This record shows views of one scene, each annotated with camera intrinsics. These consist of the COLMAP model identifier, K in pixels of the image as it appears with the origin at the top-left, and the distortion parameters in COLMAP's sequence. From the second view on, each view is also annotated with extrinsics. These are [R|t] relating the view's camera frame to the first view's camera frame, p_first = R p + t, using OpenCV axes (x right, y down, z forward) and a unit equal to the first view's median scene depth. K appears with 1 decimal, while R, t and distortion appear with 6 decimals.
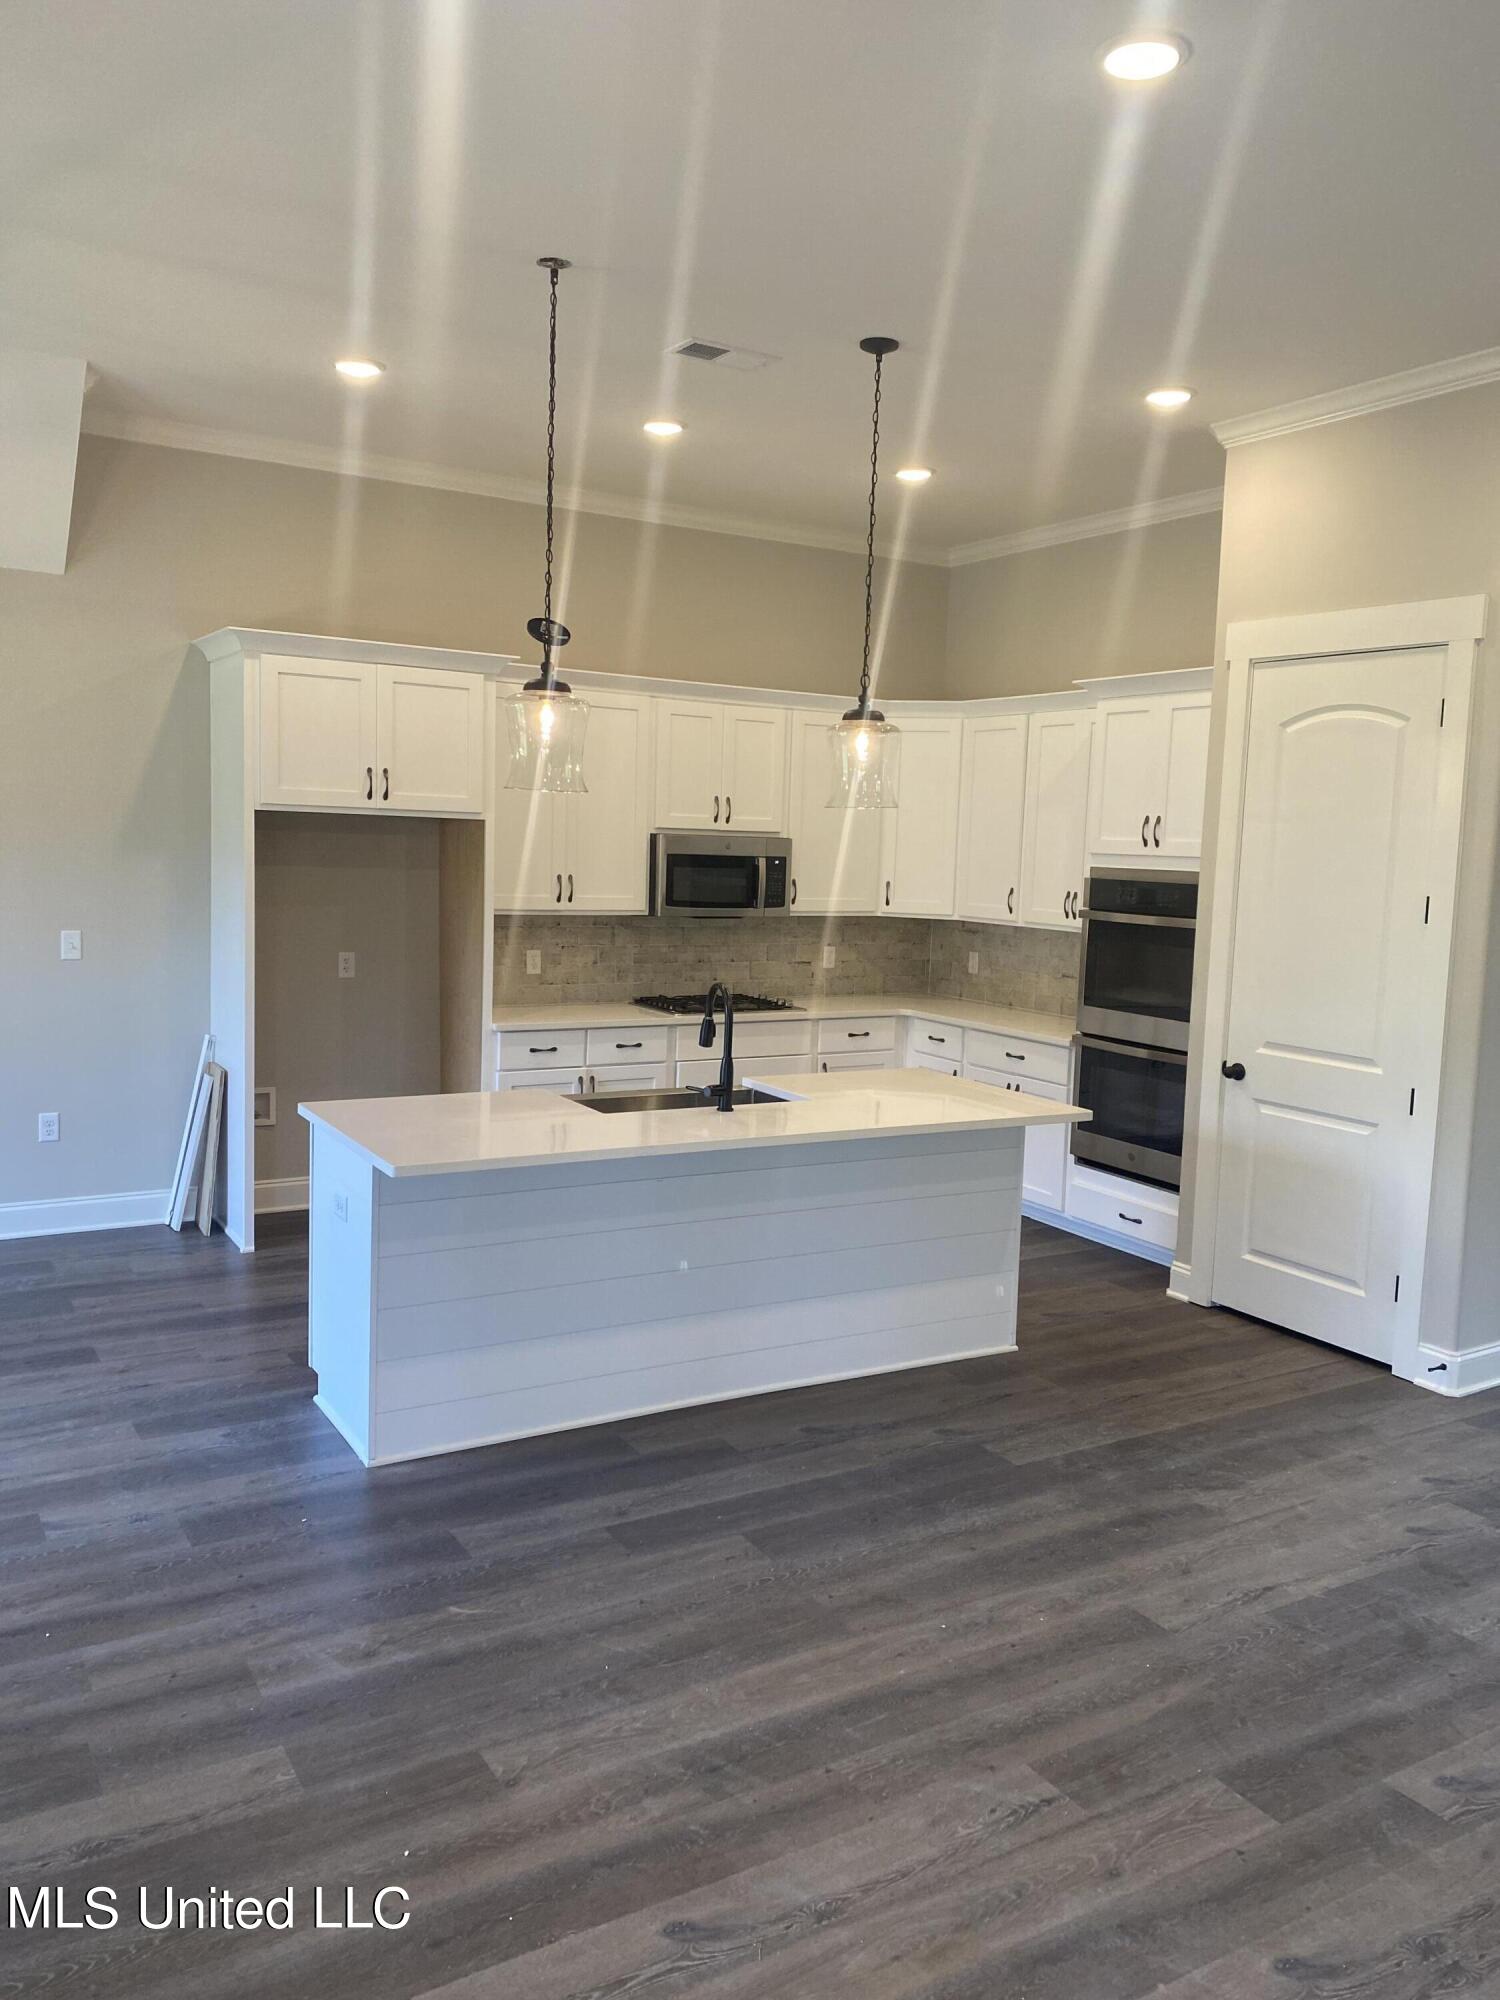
lens RADIAL K [[1516.5, 0, 750.0], [0, 1516.5, 1000.0], [0, 0, 1]] dist [0.091037, -0.156127]
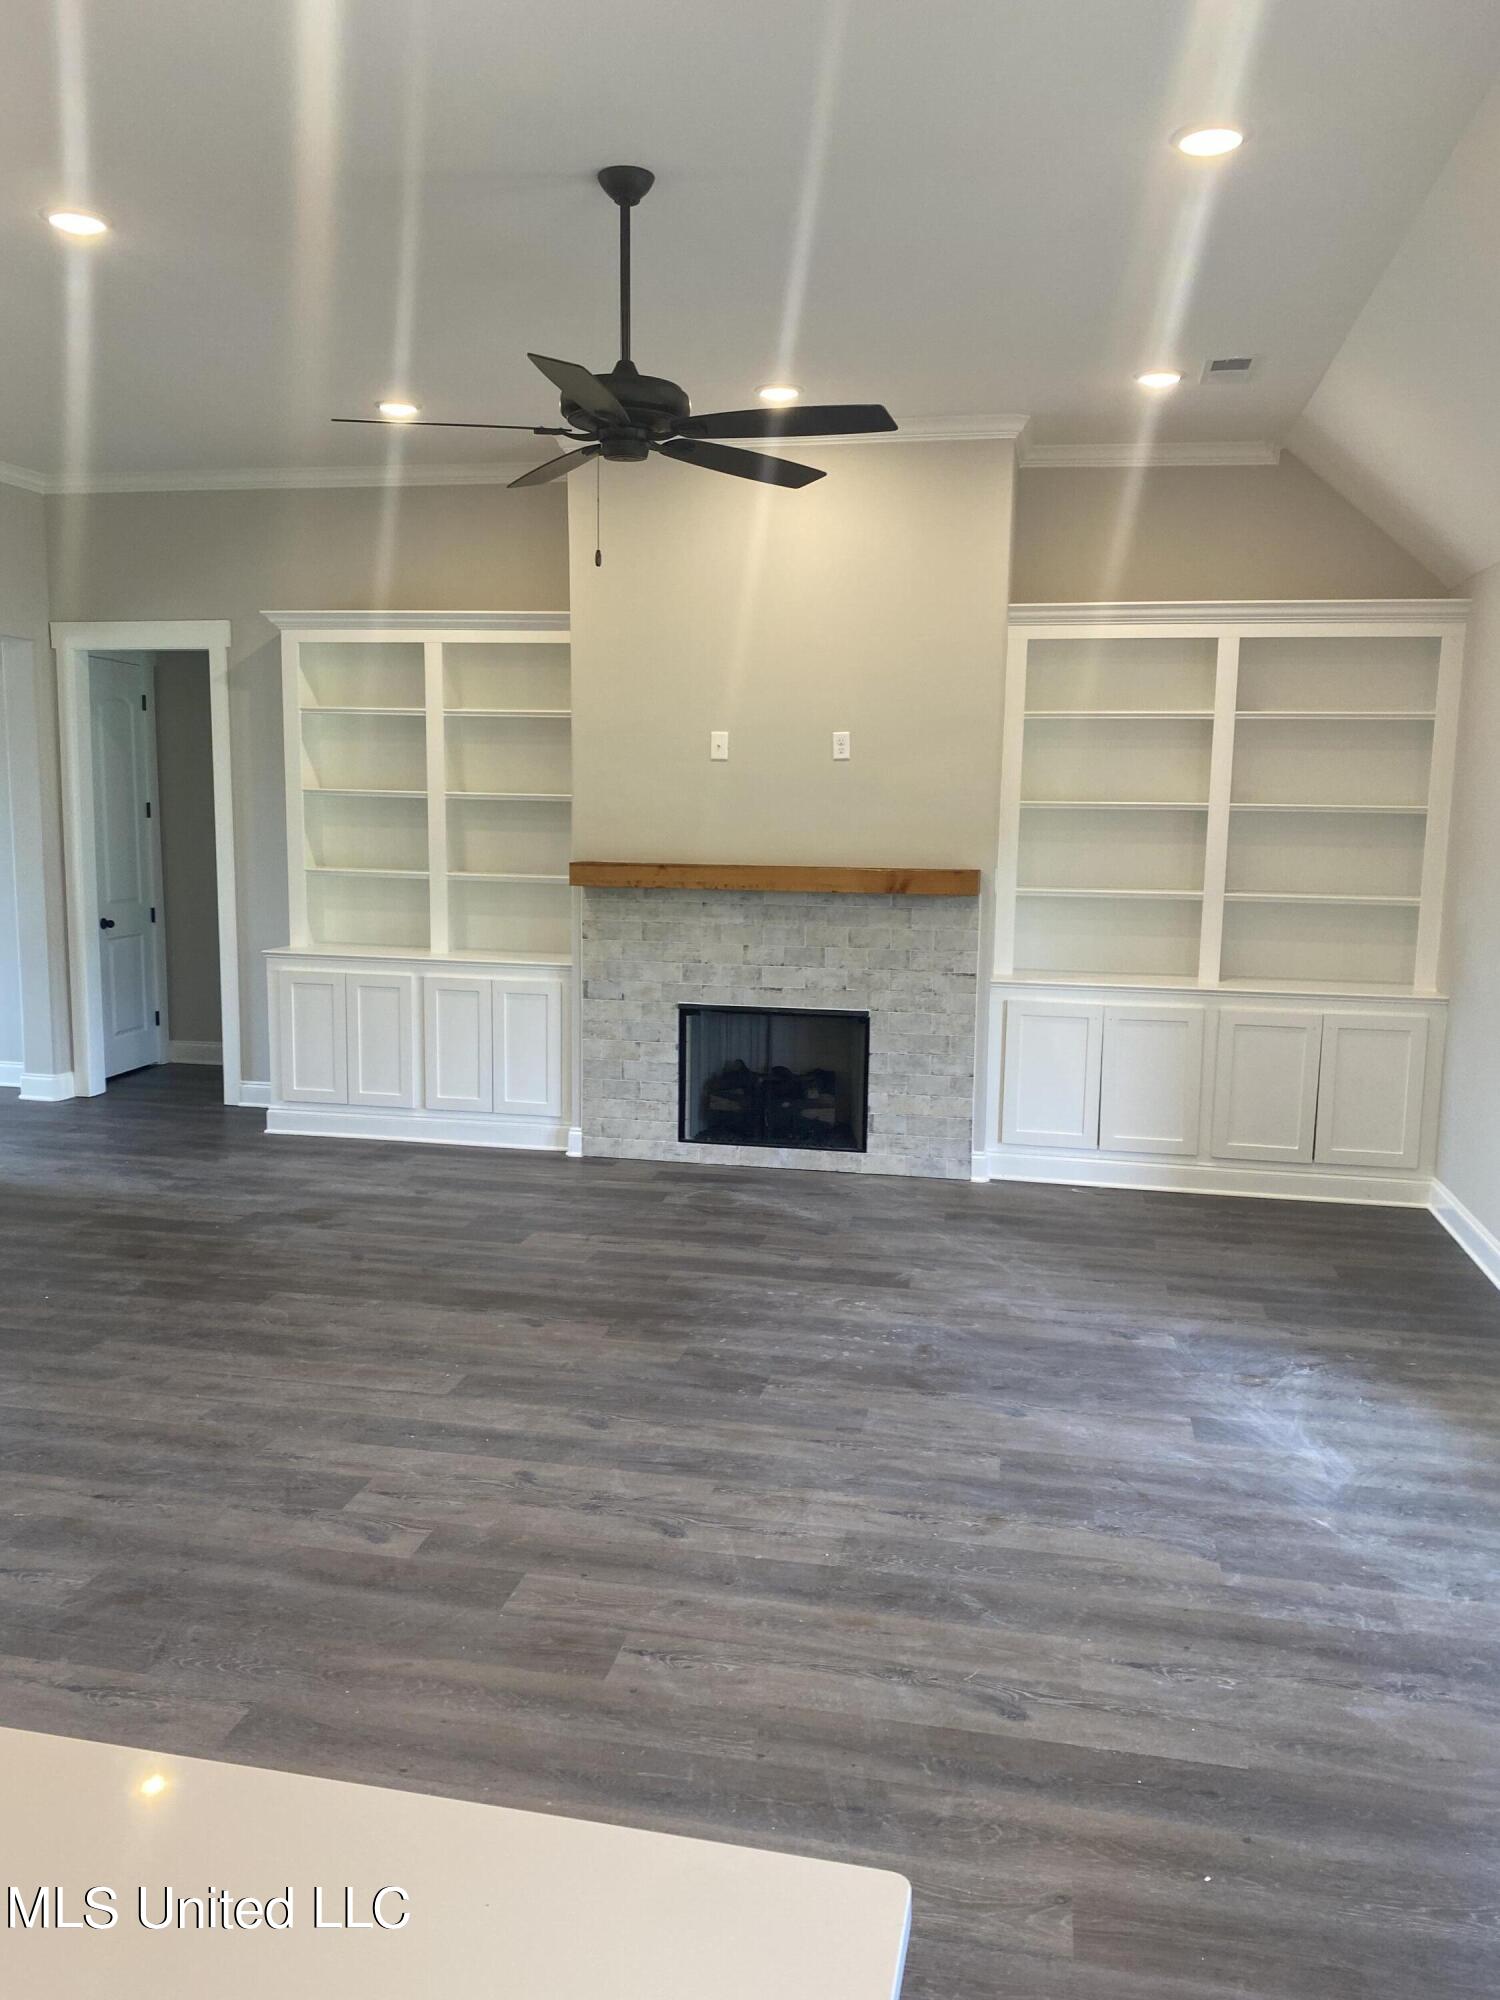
lens RADIAL K [[1498.9, 0, 771.7], [0, 1498.9, 1001.3], [0, 0, 1]] dist [0.000610, 0.002304]
pose [[-0.741614, -0.139628, 0.656135, -0.366047], [0.031243, 0.969848, 0.241700, -0.133590], [-0.670099, 0.199748, -0.714890, 1.140771]]
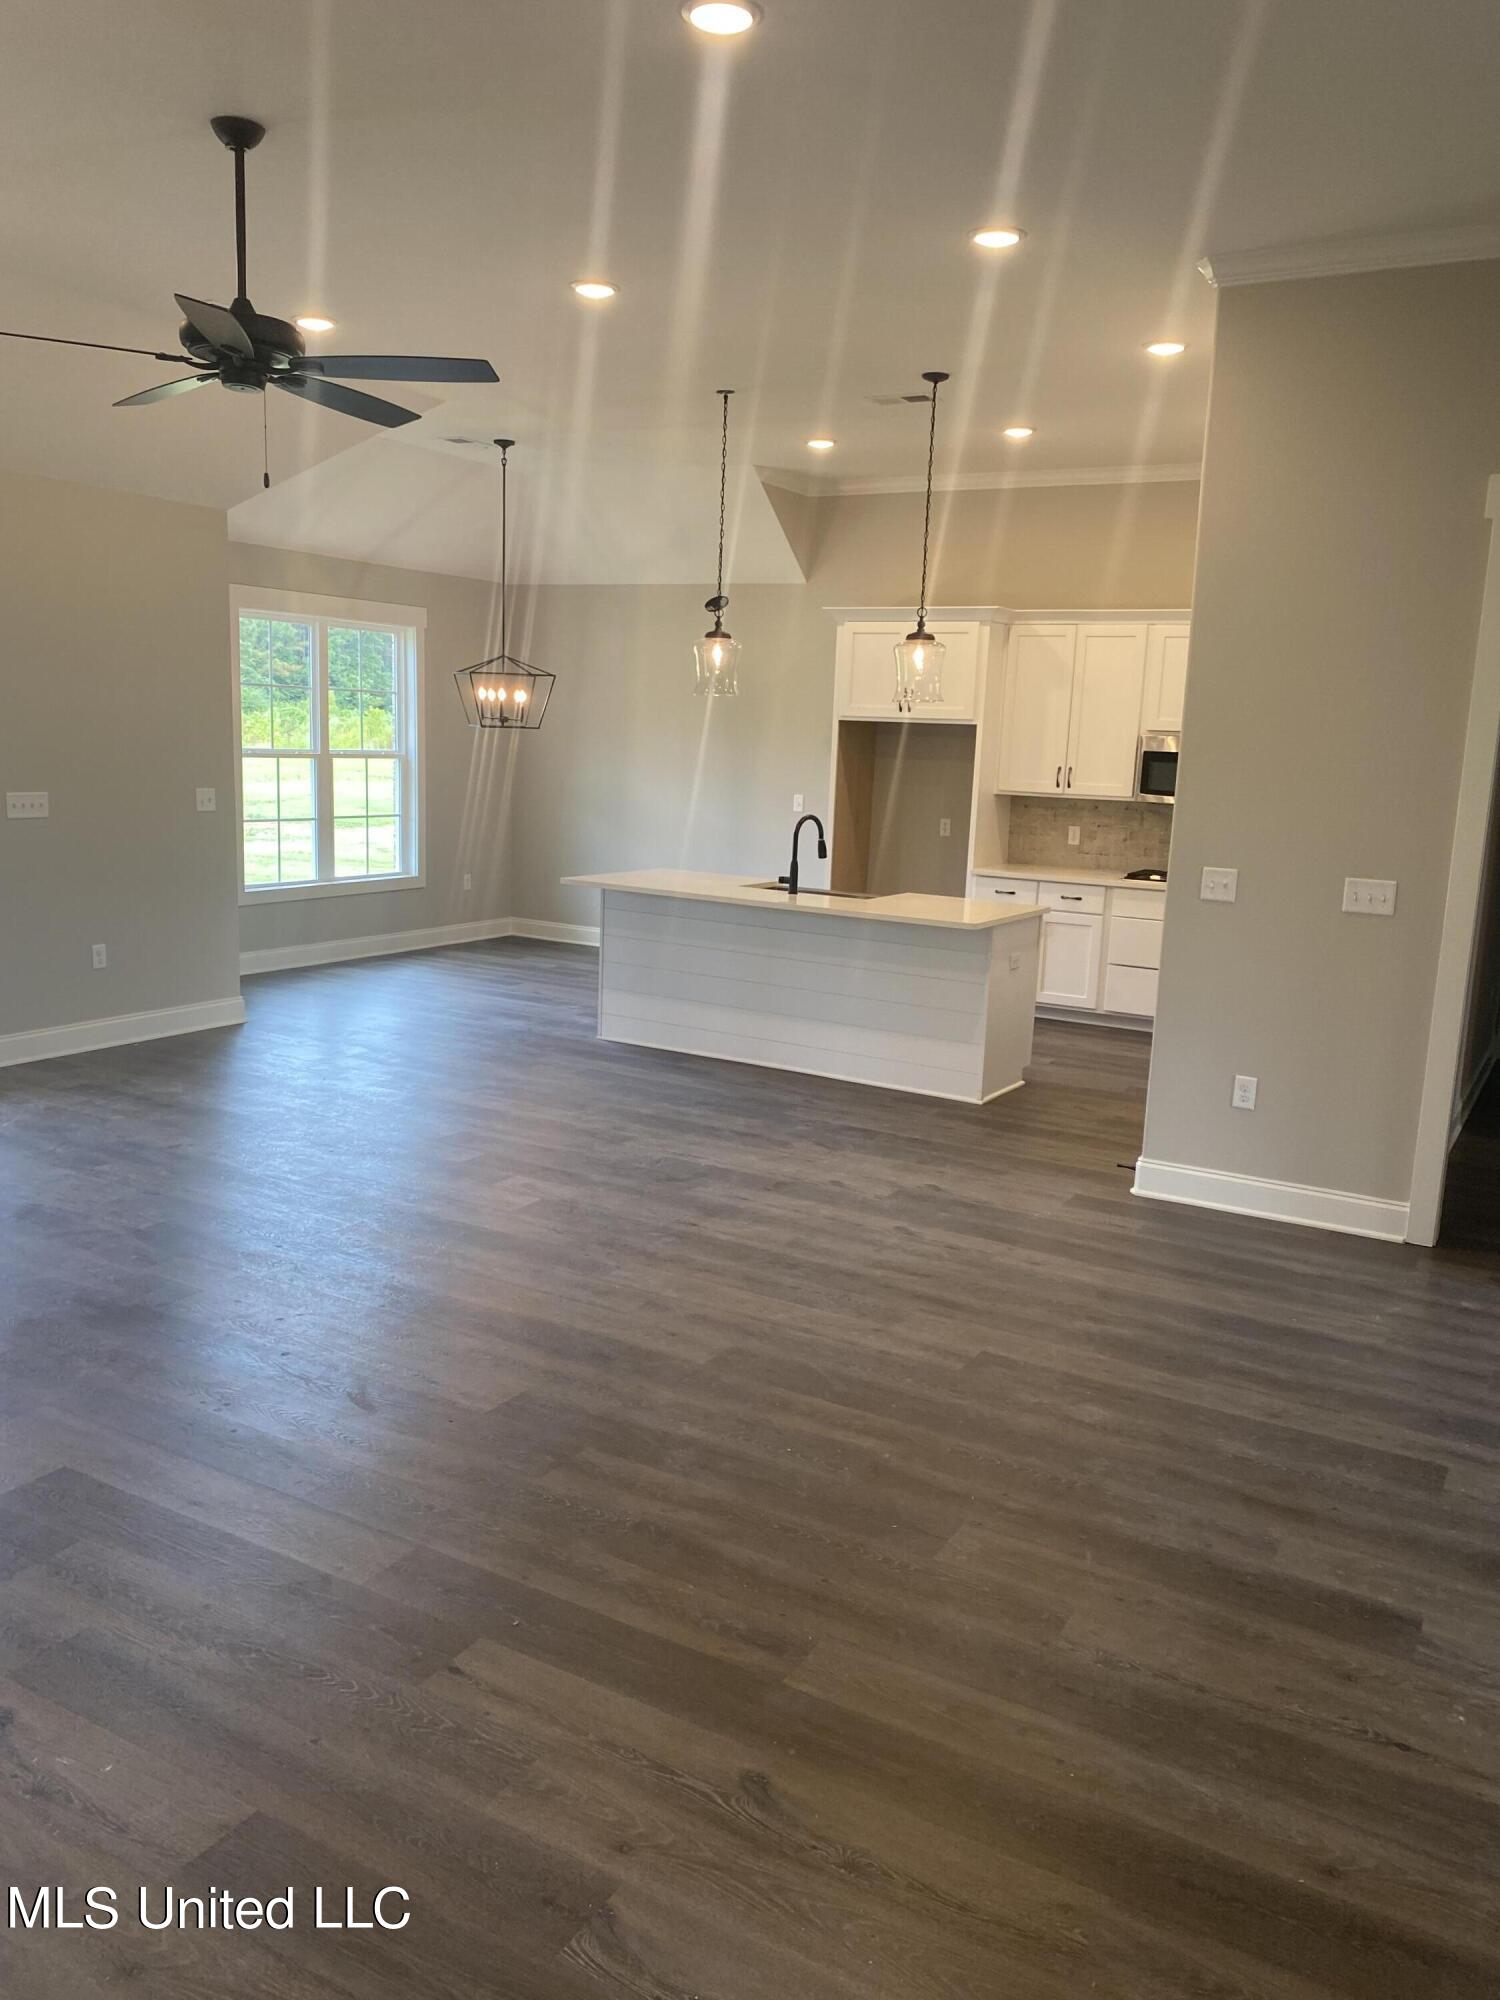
lens RADIAL K [[1516.5, 0, 750.0], [0, 1516.5, 1000.0], [0, 0, 1]] dist [0.091037, -0.156127]
pose [[0.473575, 0.137458, -0.869961, 1.626861], [-0.119391, 0.988648, 0.091219, 0.052657], [0.872624, 0.060666, 0.484610, 0.220001]]
